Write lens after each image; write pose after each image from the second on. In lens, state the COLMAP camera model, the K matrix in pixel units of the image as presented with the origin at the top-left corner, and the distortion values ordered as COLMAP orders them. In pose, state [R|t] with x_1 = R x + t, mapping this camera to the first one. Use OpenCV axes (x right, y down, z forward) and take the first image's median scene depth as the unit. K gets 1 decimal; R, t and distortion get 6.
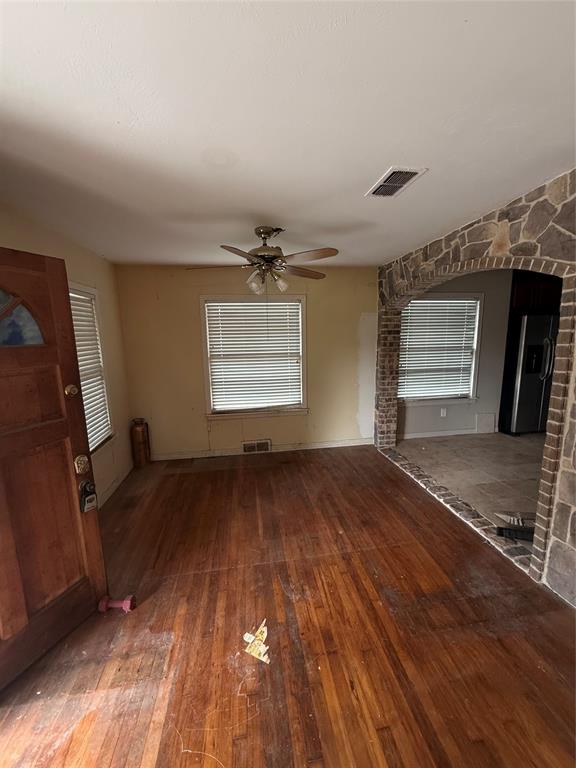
lens RADIAL K [[306.3, 0, 289.3], [0, 306.3, 381.3], [0, 0, 1]] dist [-0.001269, -0.000444]
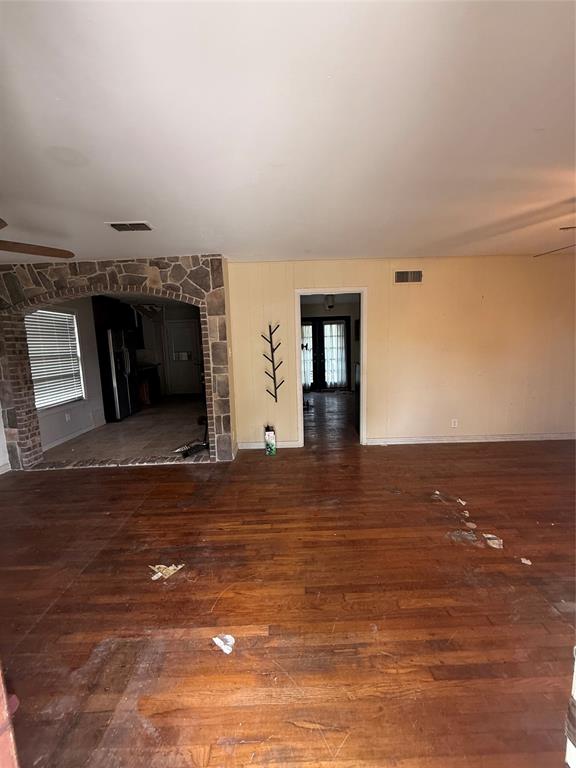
lens RADIAL K [[306.3, 0, 290.1], [0, 306.3, 380.7], [0, 0, 1]] dist [-0.001269, -0.000444]
pose [[0.134042, -0.110396, 0.984807, -0.619581], [0.187187, 0.978706, 0.084234, 0.050395], [-0.973136, 0.173052, 0.151852, 0.100395]]
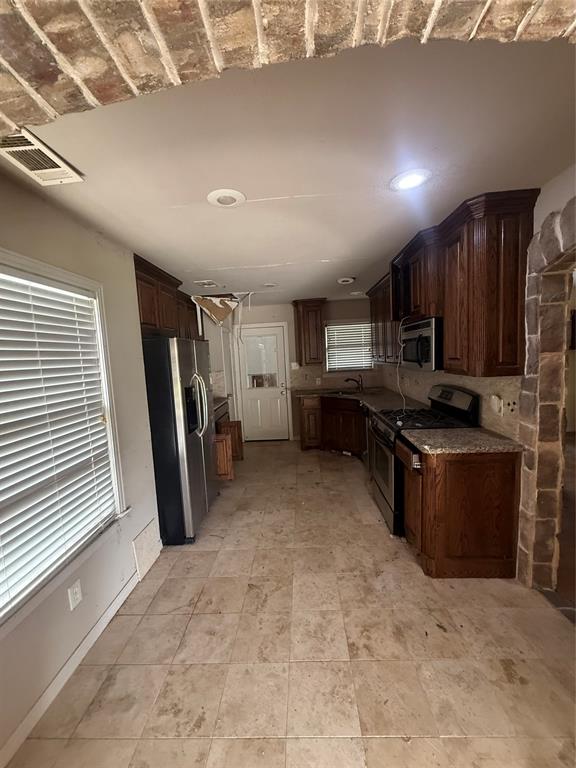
lens RADIAL K [[306.3, 0, 288.0], [0, 306.3, 381.7], [0, 0, 1]] dist [-0.001269, -0.000444]
pose [[0.187002, -0.077644, 0.979286, 0.326552], [0.210105, 0.976966, 0.037339, -0.148294], [-0.959628, 0.198770, 0.199008, 0.942996]]
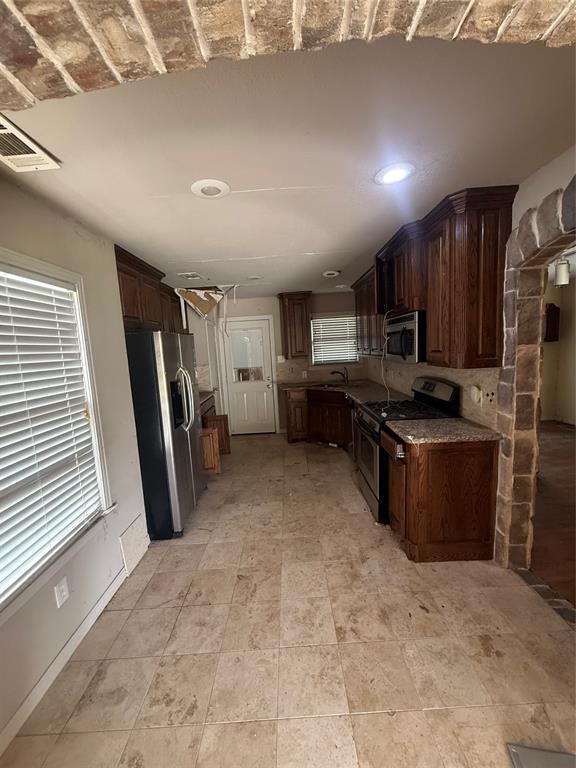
lens RADIAL K [[306.3, 0, 288.0], [0, 306.3, 381.8], [0, 0, 1]] dist [-0.001269, -0.000444]
pose [[0.140198, -0.100978, 0.984961, 0.322577], [0.216406, 0.973860, 0.069037, -0.148817], [-0.966185, 0.203473, 0.158385, 0.944788]]
